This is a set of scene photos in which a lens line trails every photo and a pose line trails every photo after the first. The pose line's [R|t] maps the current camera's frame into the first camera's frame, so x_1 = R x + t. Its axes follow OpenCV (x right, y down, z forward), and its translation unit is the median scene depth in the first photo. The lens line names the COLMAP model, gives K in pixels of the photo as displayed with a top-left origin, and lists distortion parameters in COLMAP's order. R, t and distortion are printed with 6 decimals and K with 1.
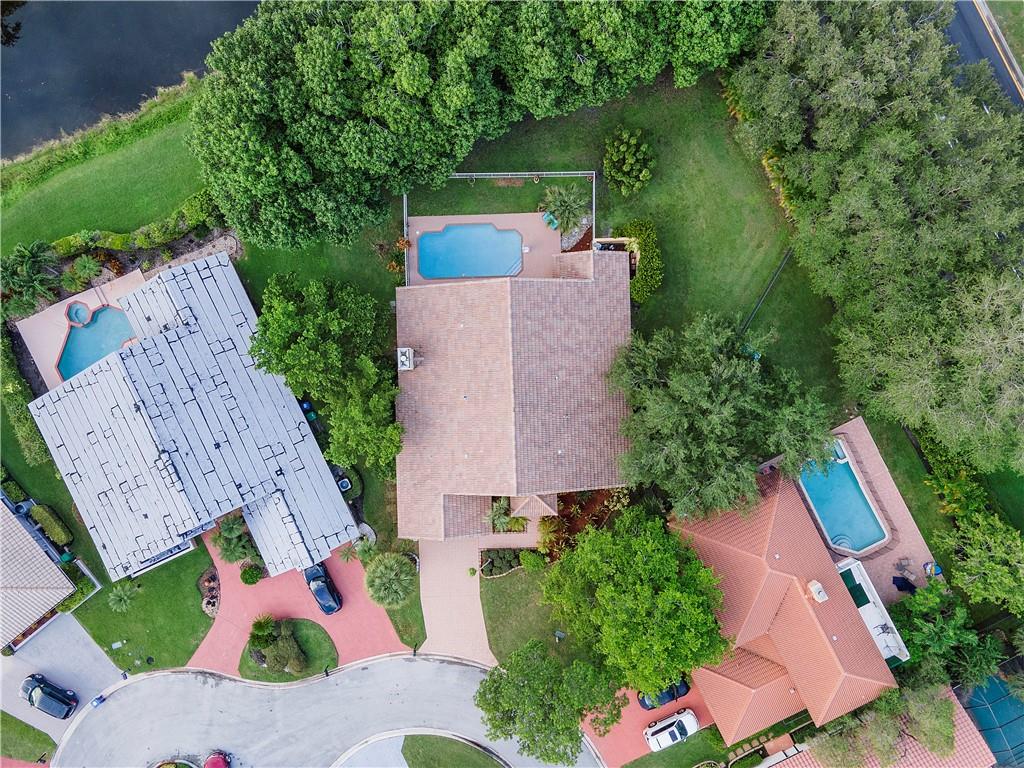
lens RADIAL K [[730.5, 0, 512.0], [0, 730.5, 384.0], [0, 0, 1]] dist [0.007355, 0.001716]
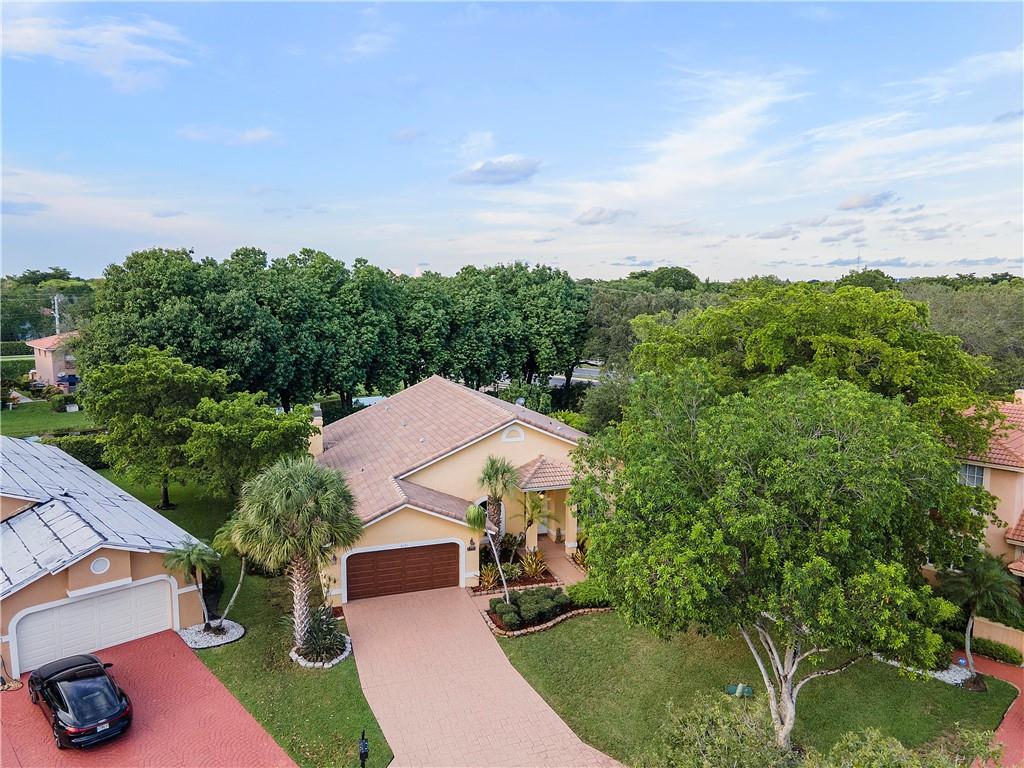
lens RADIAL K [[730.5, 0, 512.0], [0, 730.5, 384.0], [0, 0, 1]] dist [0.007355, 0.001716]
pose [[0.952969, -0.021784, 0.302283, -0.164291], [0.302067, 0.149243, -0.941532, 0.644847], [-0.024603, 0.988561, 0.148804, 0.789564]]
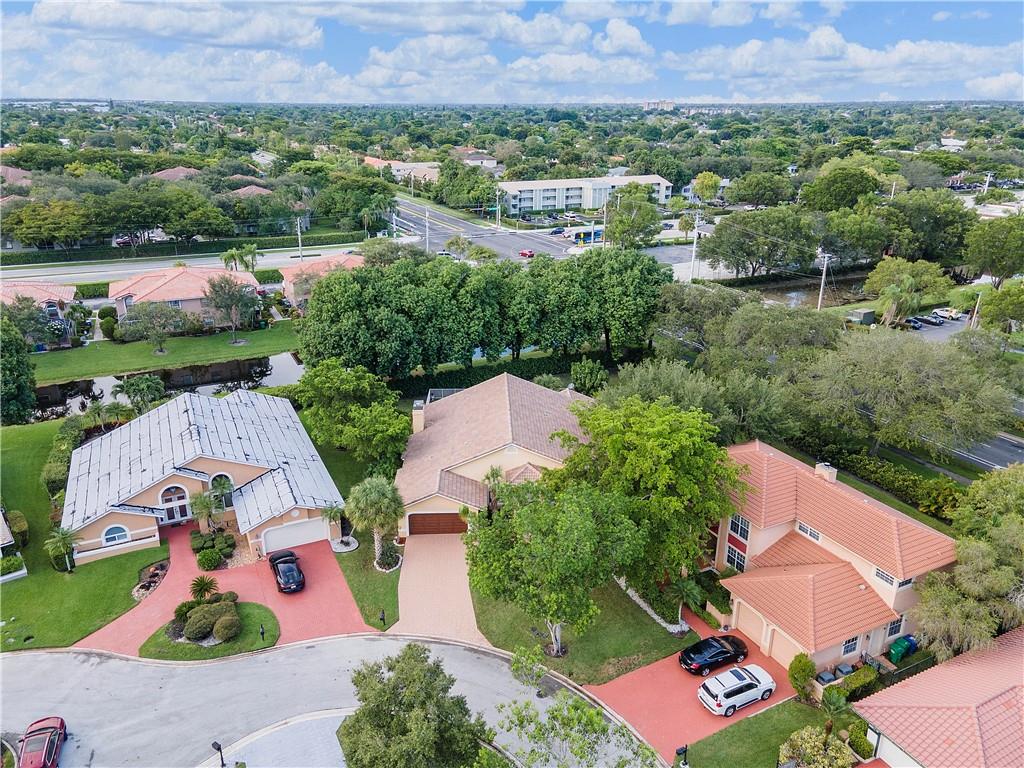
lens RADIAL K [[730.5, 0, 512.0], [0, 730.5, 384.0], [0, 0, 1]] dist [0.007355, 0.001716]
pose [[0.999906, 0.010917, 0.008342, -0.004154], [0.003545, 0.381608, -0.924317, 0.981597], [-0.013274, 0.924260, 0.381534, 0.463001]]
